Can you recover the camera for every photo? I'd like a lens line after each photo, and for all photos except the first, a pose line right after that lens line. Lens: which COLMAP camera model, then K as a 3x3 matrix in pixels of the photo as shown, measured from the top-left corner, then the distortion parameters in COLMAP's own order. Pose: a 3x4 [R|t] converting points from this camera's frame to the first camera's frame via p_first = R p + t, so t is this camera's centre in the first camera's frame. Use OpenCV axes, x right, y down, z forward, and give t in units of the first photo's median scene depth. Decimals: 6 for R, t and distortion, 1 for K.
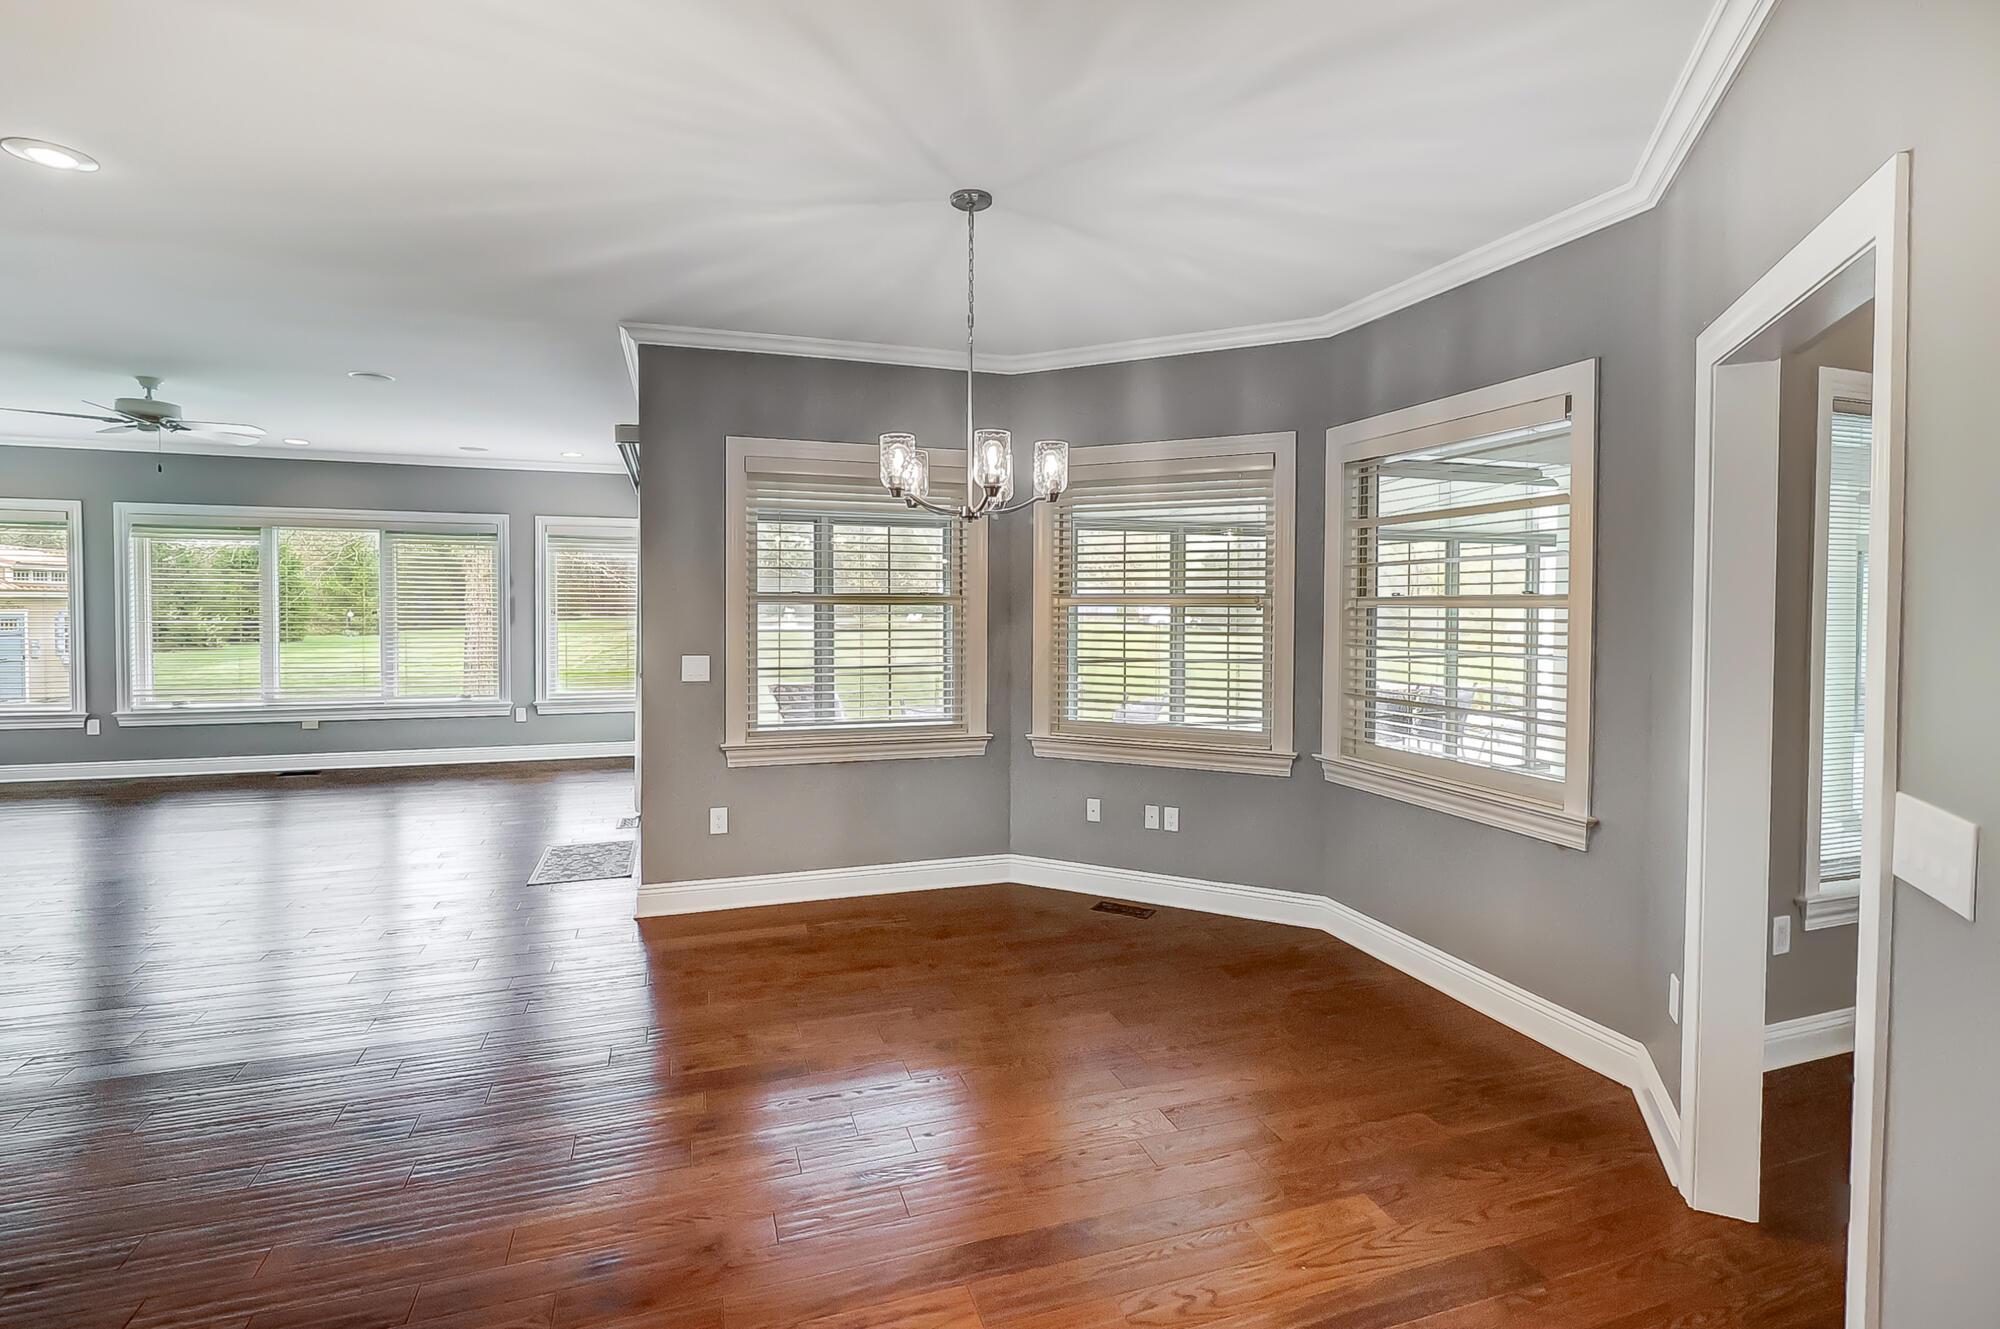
lens RADIAL K [[959.6, 0, 1009.6], [0, 959.6, 630.2], [0, 0, 1]] dist [-0.000669, -0.000362]
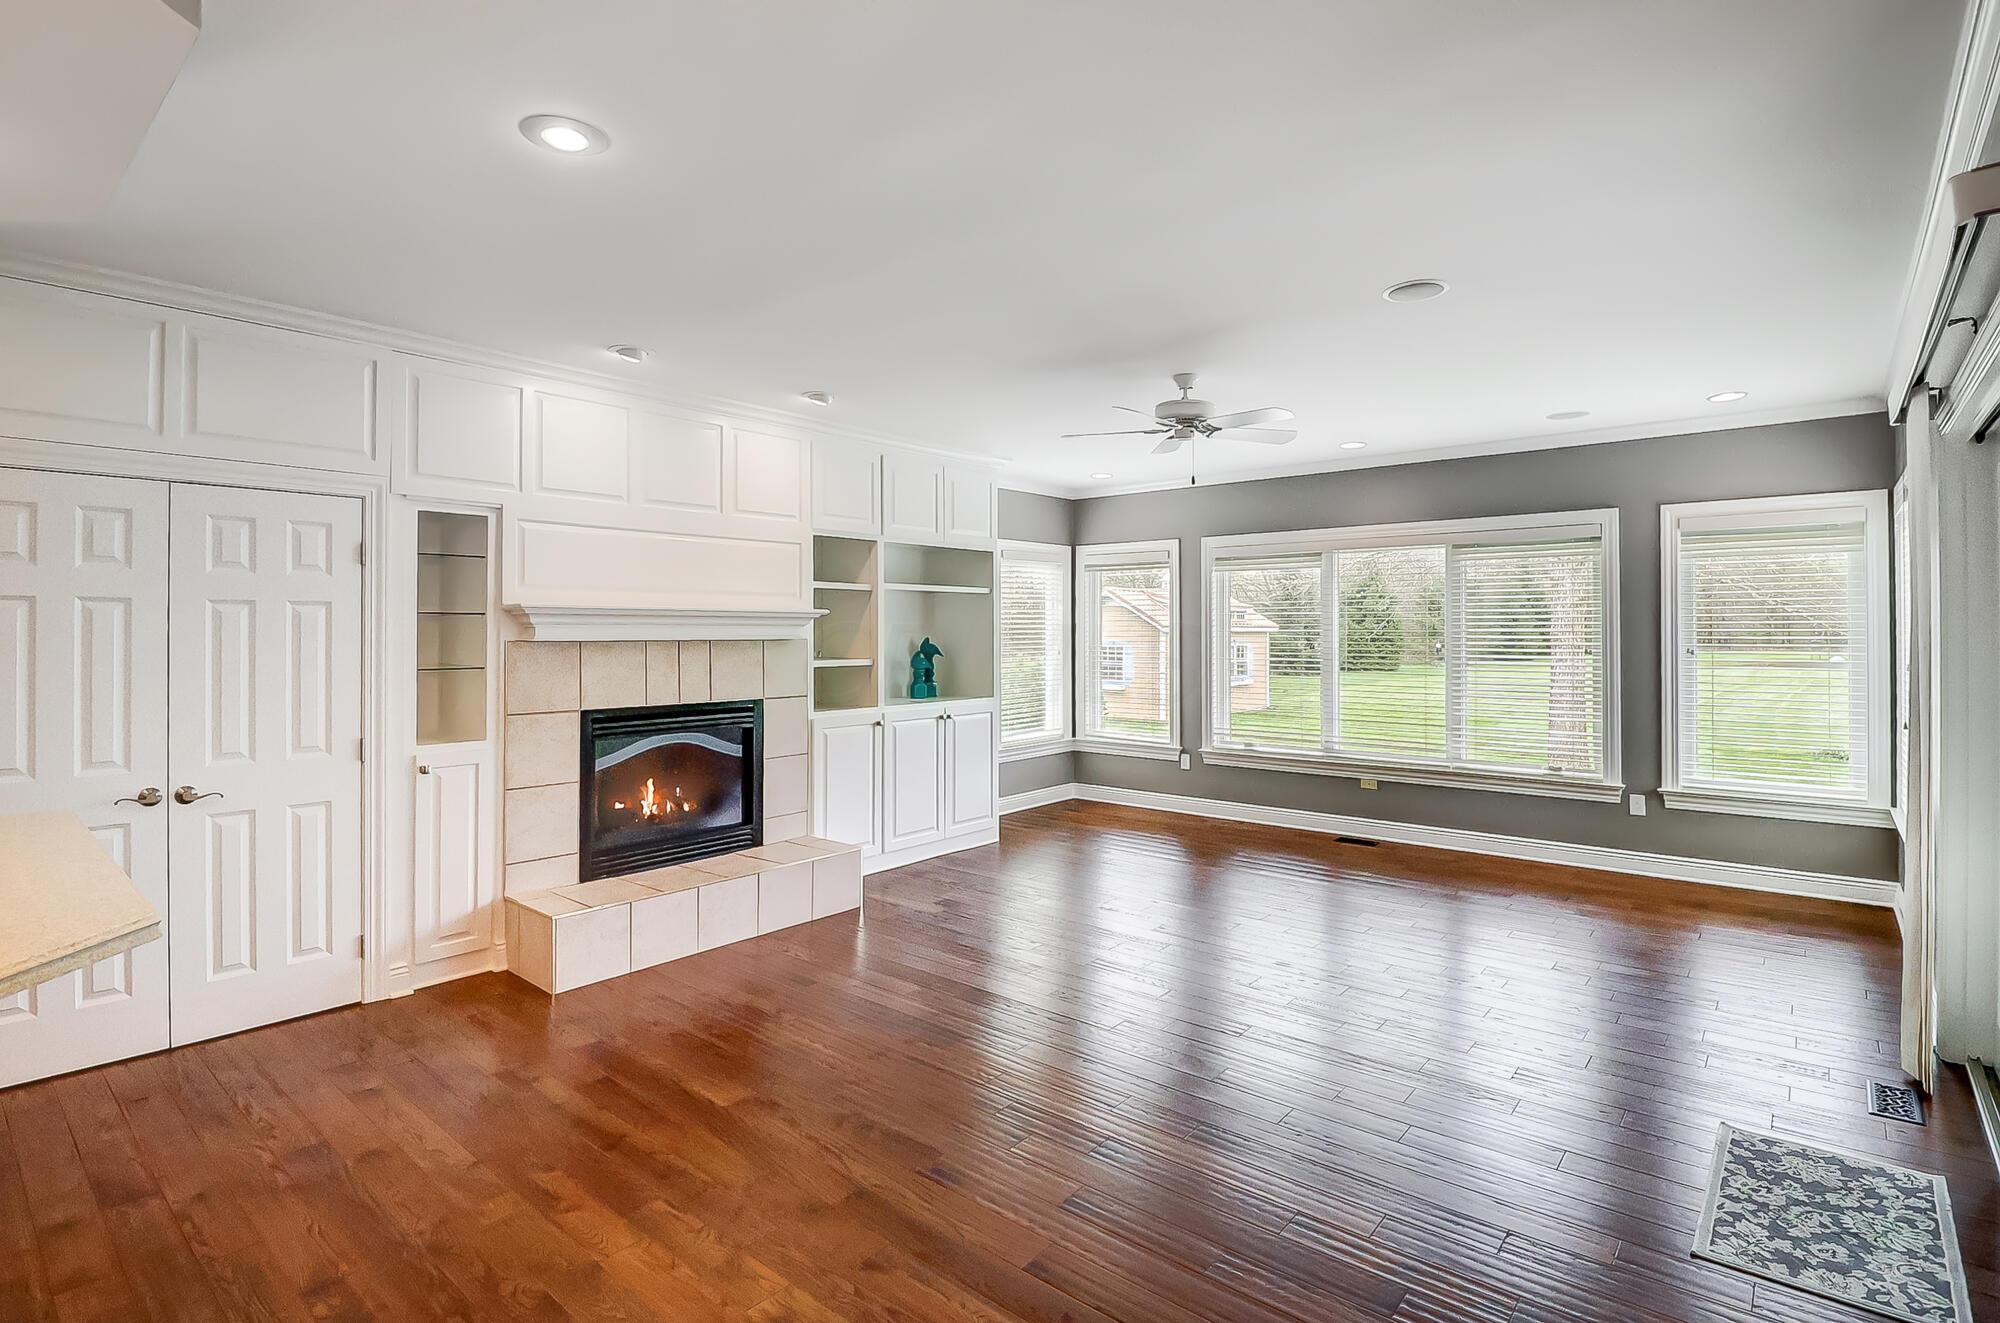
lens RADIAL K [[959.6, 0, 1009.6], [0, 959.6, 627.2], [0, 0, 1]] dist [-0.000669, -0.000362]
pose [[0.517015, -0.011206, -0.855903, -0.181295], [-0.018100, 0.999548, -0.024019, -0.012911], [0.855785, 0.027910, 0.516578, 0.310362]]
